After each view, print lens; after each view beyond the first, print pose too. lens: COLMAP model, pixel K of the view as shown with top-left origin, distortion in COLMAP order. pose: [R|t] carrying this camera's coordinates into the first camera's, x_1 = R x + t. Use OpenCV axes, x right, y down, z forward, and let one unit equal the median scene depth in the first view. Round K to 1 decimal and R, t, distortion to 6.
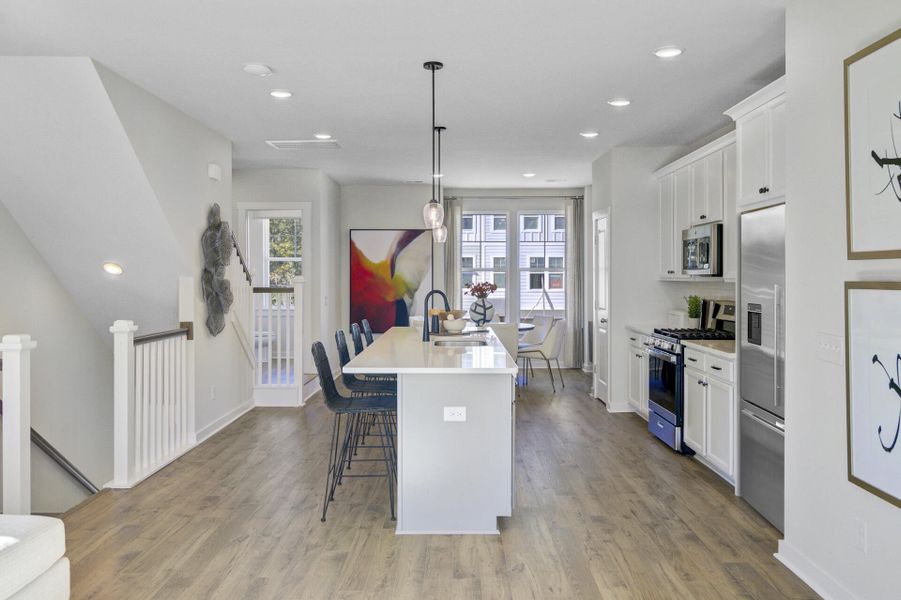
lens RADIAL K [[726.6, 0, 424.9], [0, 726.6, 273.9], [0, 0, 1]] dist [-0.005523, -0.002026]
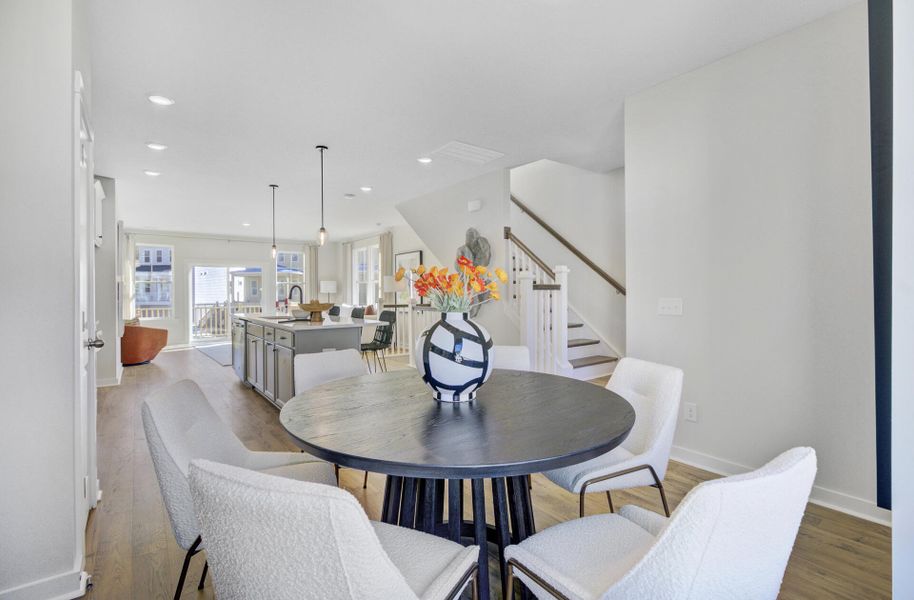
lens RADIAL K [[420.0, 0, 456.9], [0, 420.0, 288.4], [0, 0, 1]] dist [0.001726, 0.001003]
pose [[-0.771396, 0.002566, -0.636350, 0.283404], [0.011993, 0.999873, -0.010507, 0.036827], [0.636242, -0.015737, -0.771329, 1.657753]]
